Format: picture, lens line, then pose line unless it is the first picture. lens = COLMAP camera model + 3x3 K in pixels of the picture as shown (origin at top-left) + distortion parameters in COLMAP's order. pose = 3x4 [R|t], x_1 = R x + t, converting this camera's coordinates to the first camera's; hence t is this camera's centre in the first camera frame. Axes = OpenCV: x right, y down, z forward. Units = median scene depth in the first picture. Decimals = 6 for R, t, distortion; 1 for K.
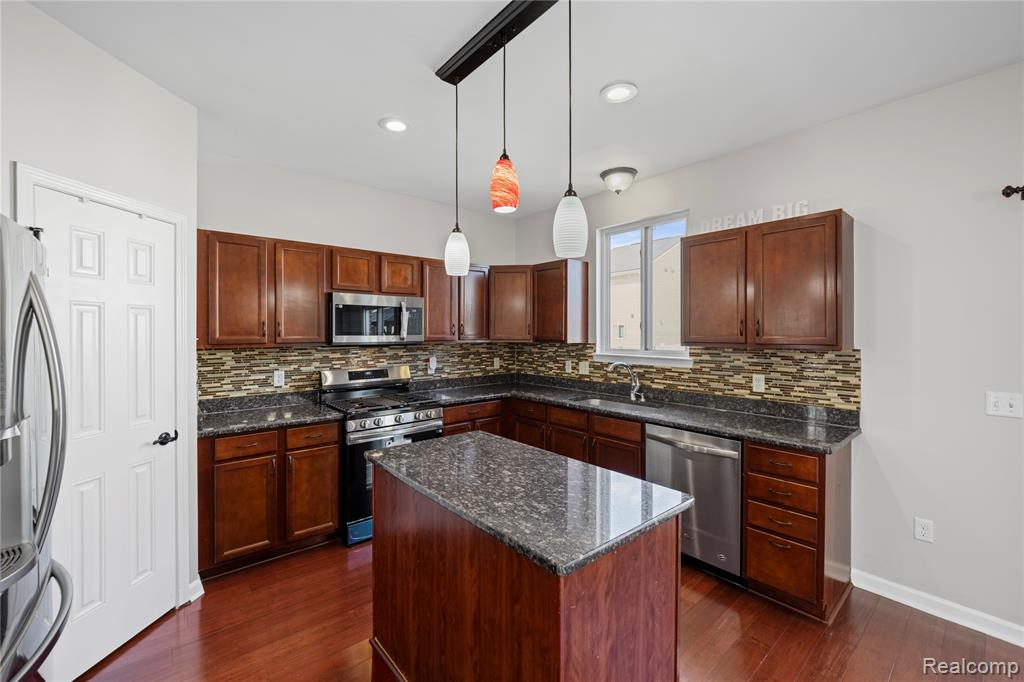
lens RADIAL K [[414.1, 0, 508.9], [0, 414.1, 331.9], [0, 0, 1]] dist [-0.003008, -0.000655]
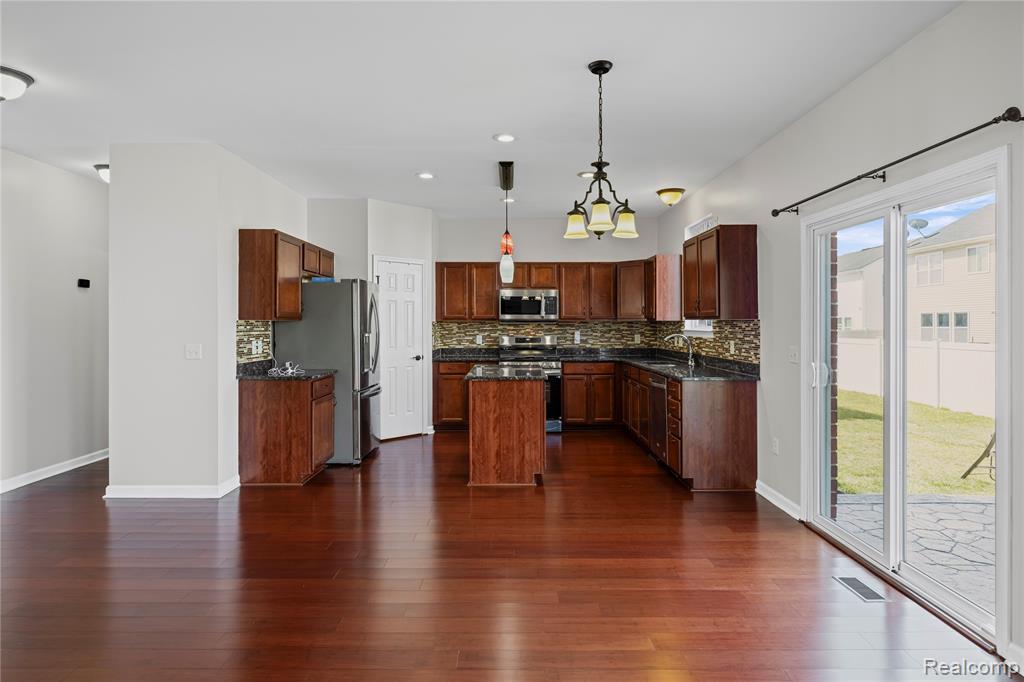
lens RADIAL K [[573.6, 0, 517.6], [0, 573.6, 321.3], [0, 0, 1]] dist [0.002781, -0.001470]
pose [[0.769310, -0.000401, -0.638876, 1.118409], [-0.002090, 0.999993, -0.003144, 0.042665], [0.638873, 0.003754, 0.769303, -0.758774]]
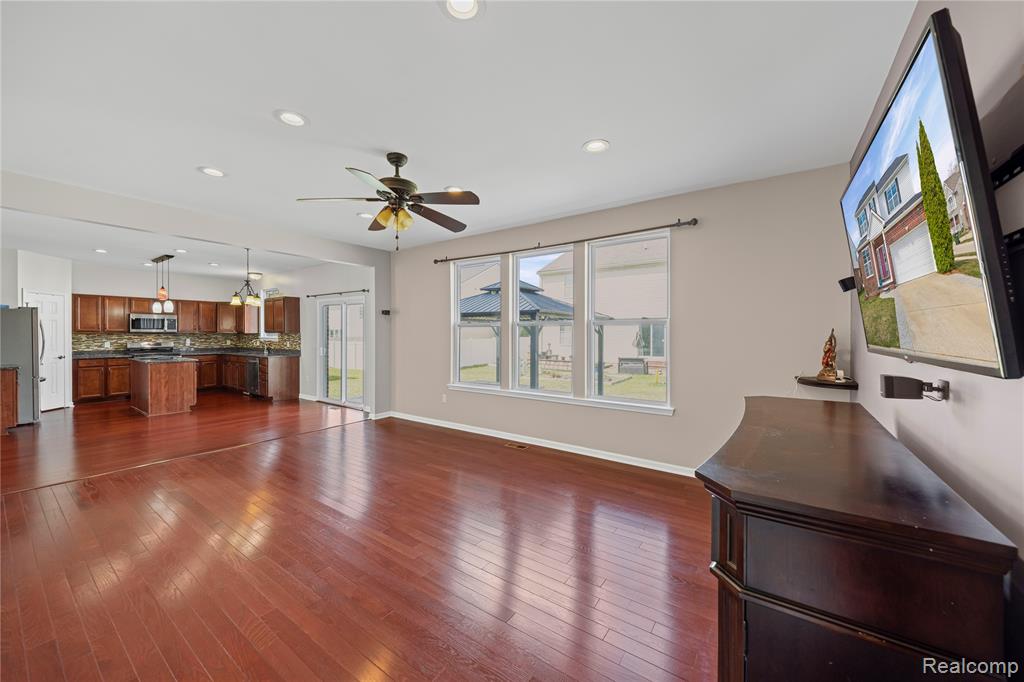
lens RADIAL K [[378.9, 0, 517.2], [0, 378.9, 333.3], [0, 0, 1]] dist [-0.003813, -0.000323]
pose [[0.966284, 0.003079, 0.257461, 1.415913], [-0.002980, 0.999995, -0.000771, 0.030776], [-0.257462, -0.000022, 0.966288, -2.097248]]
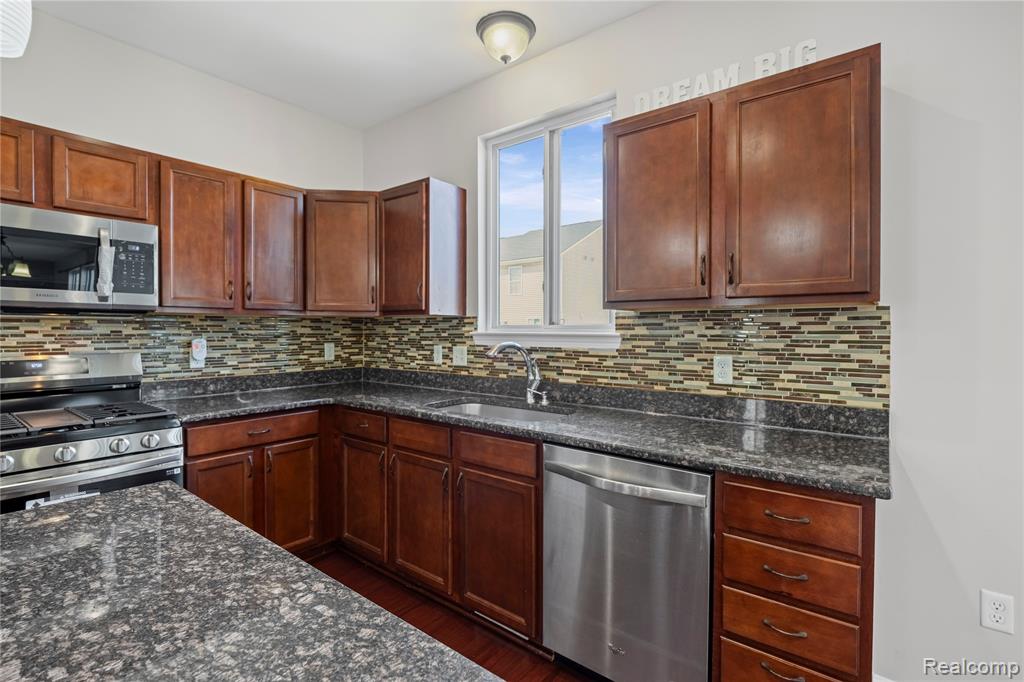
lens RADIAL K [[467.9, 0, 506.2], [0, 467.9, 327.3], [0, 0, 1]] dist [0.000044, -0.000739]
pose [[0.981300, 0.003648, 0.192451, 0.141128], [-0.002330, 0.999972, -0.007072, 0.060727], [-0.192472, 0.006492, 0.981281, 0.345341]]
